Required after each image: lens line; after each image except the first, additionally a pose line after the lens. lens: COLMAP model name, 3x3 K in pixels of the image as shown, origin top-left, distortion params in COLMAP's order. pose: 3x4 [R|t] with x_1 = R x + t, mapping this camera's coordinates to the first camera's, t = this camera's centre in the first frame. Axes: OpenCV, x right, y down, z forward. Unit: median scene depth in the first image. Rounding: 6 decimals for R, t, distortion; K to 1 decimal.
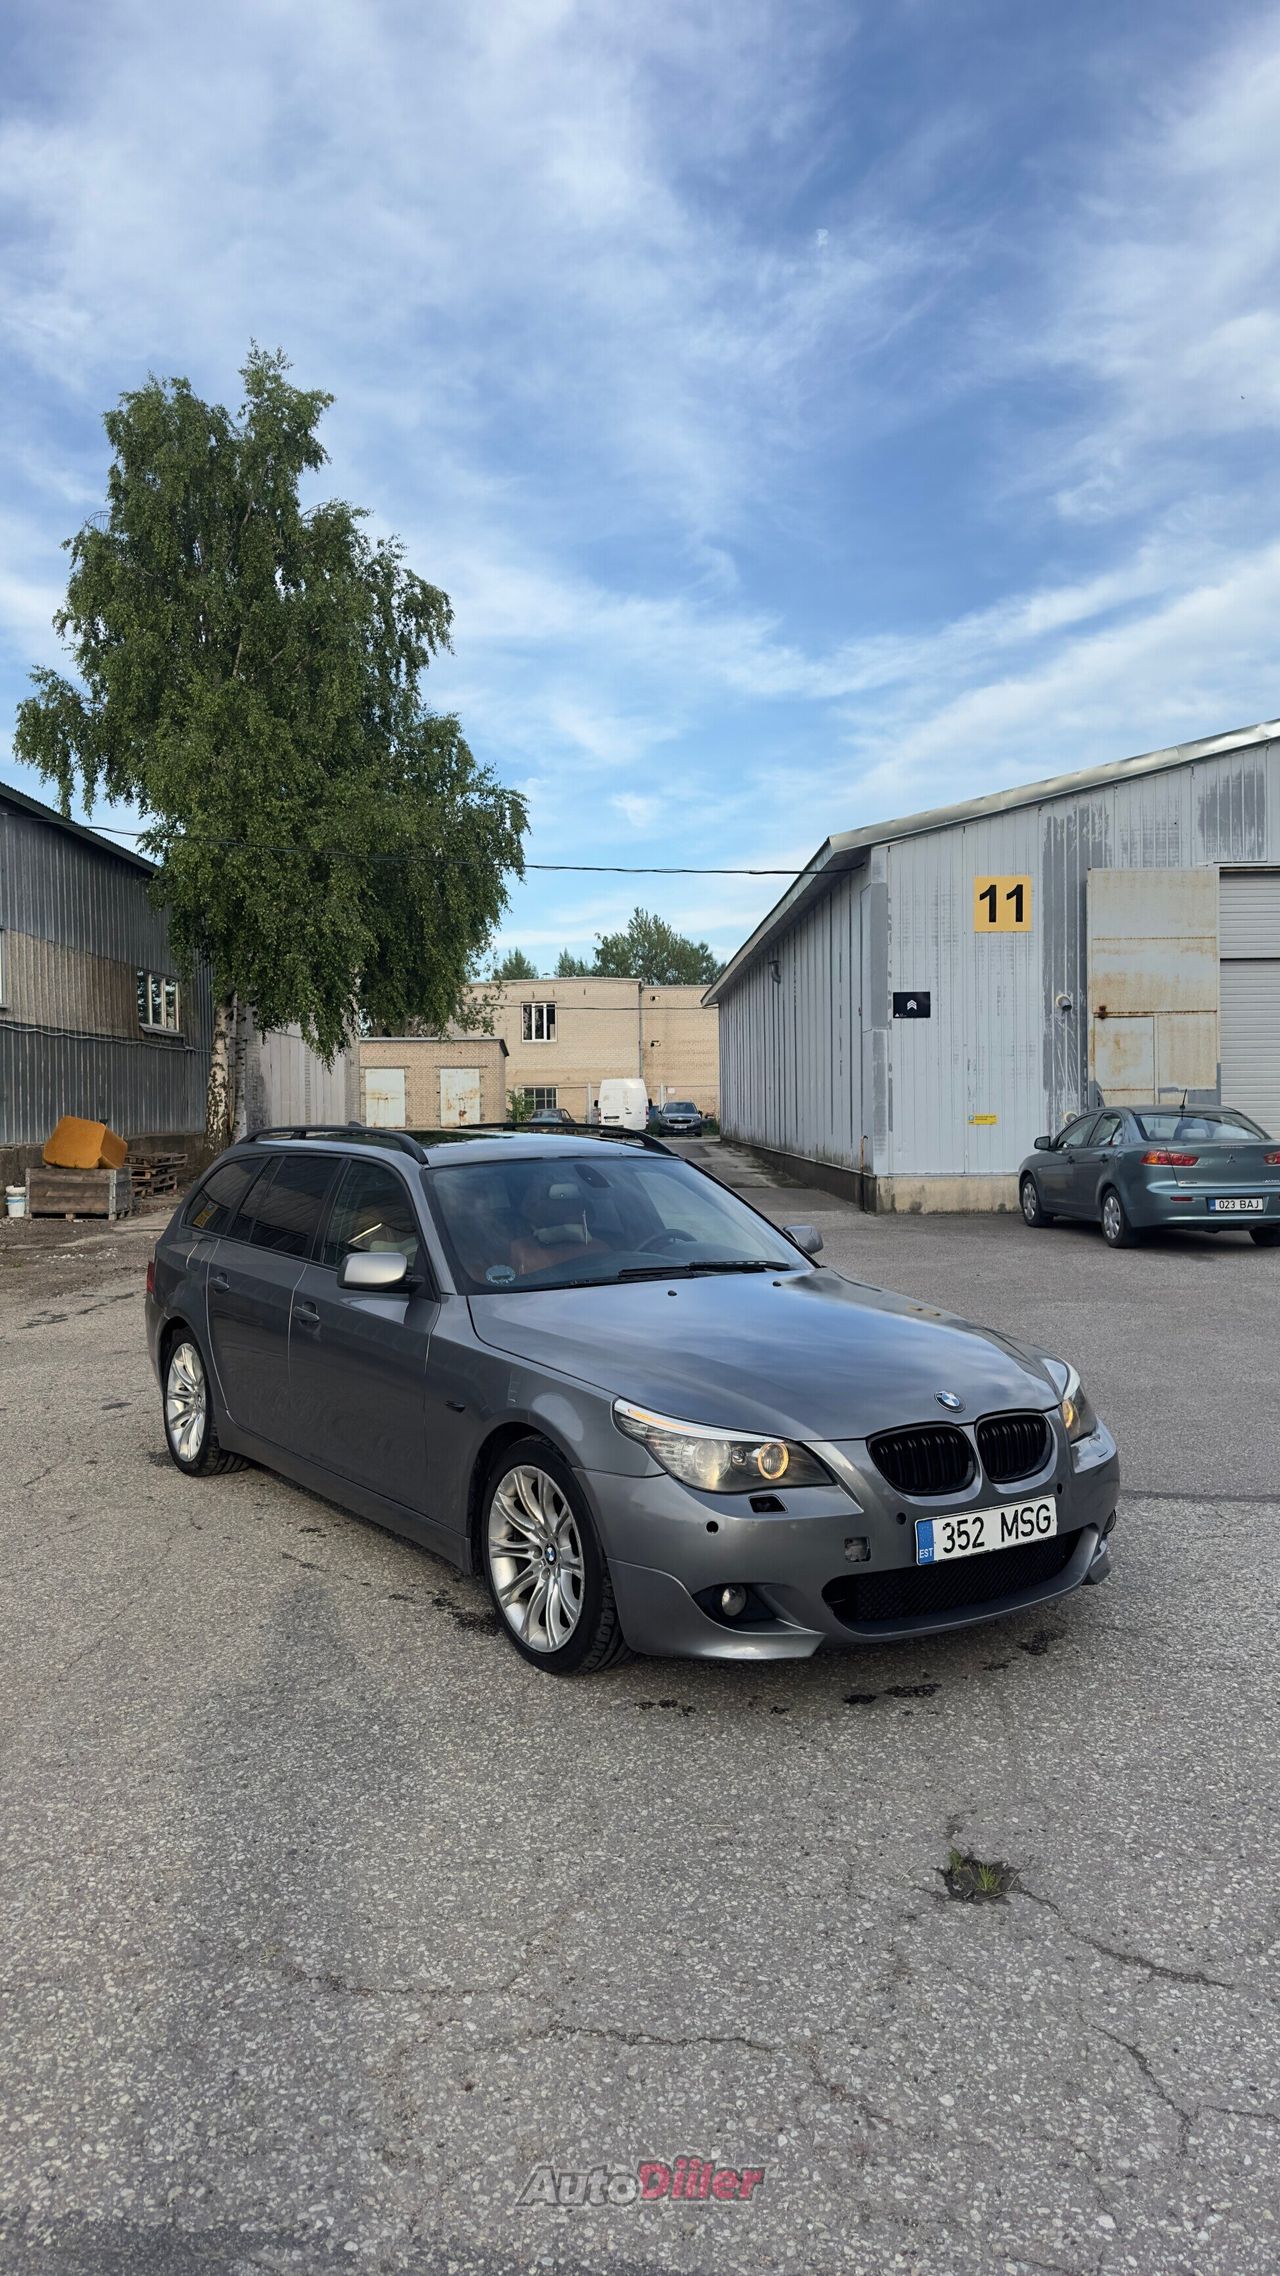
lens RADIAL K [[1609.0, 0, 634.0], [0, 1609.0, 1149.9], [0, 0, 1]] dist [0.034171, -0.055010]
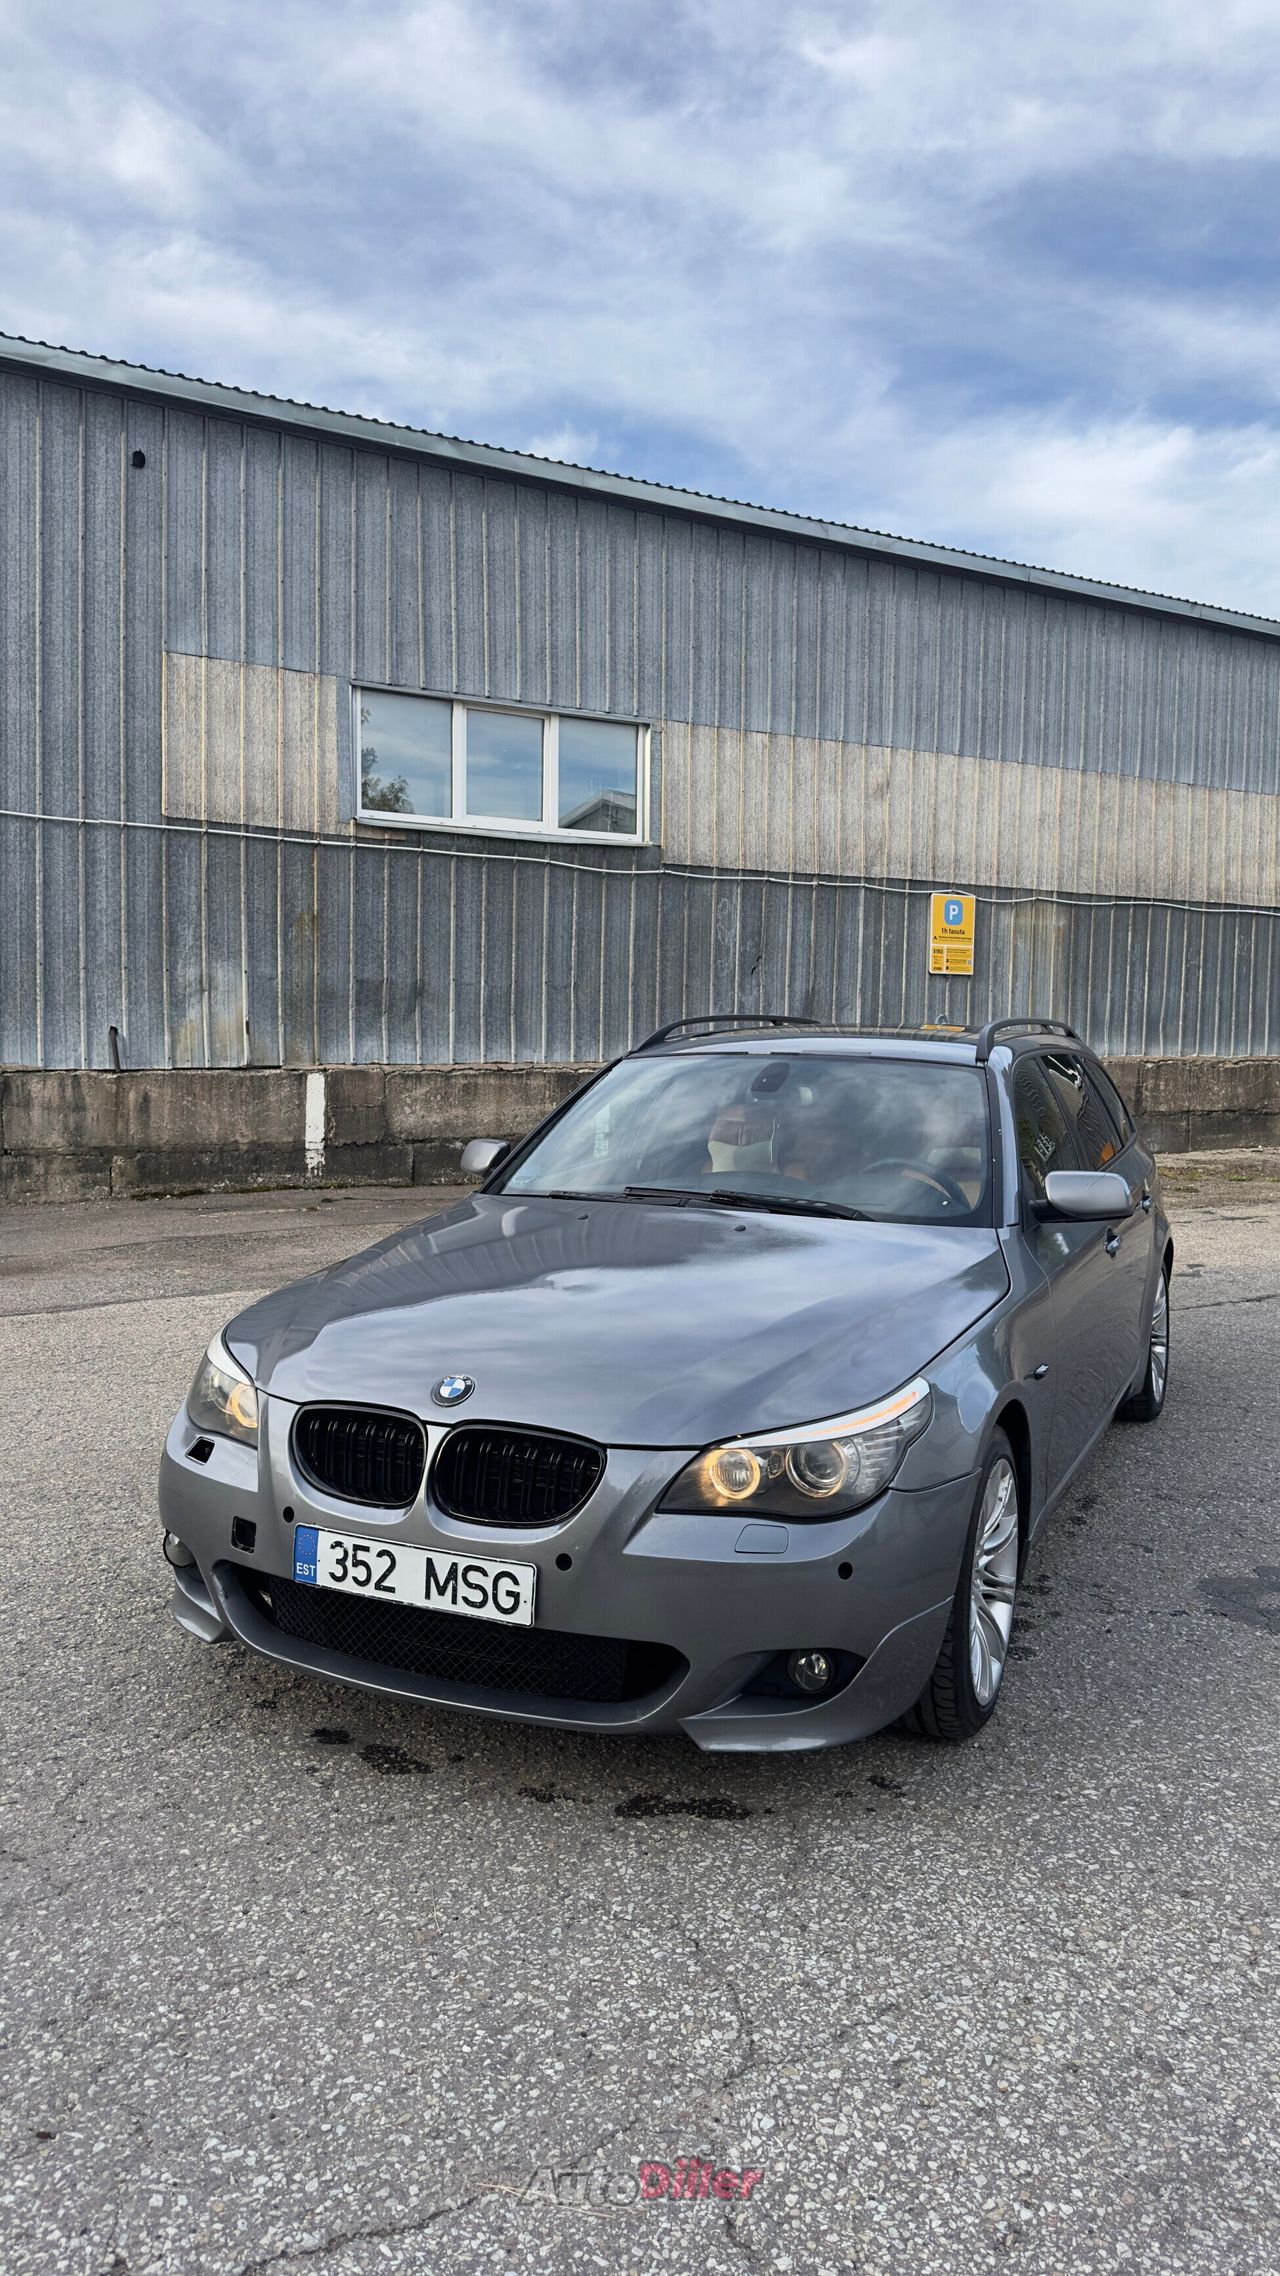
lens RADIAL K [[1609.0, 0, 634.0], [0, 1609.0, 1149.9], [0, 0, 1]] dist [0.034171, -0.055010]
pose [[0.472979, 0.062217, -0.878874, 0.867718], [-0.018408, 0.997984, 0.060743, 0.005746], [0.880882, -0.012552, 0.473170, 0.750382]]
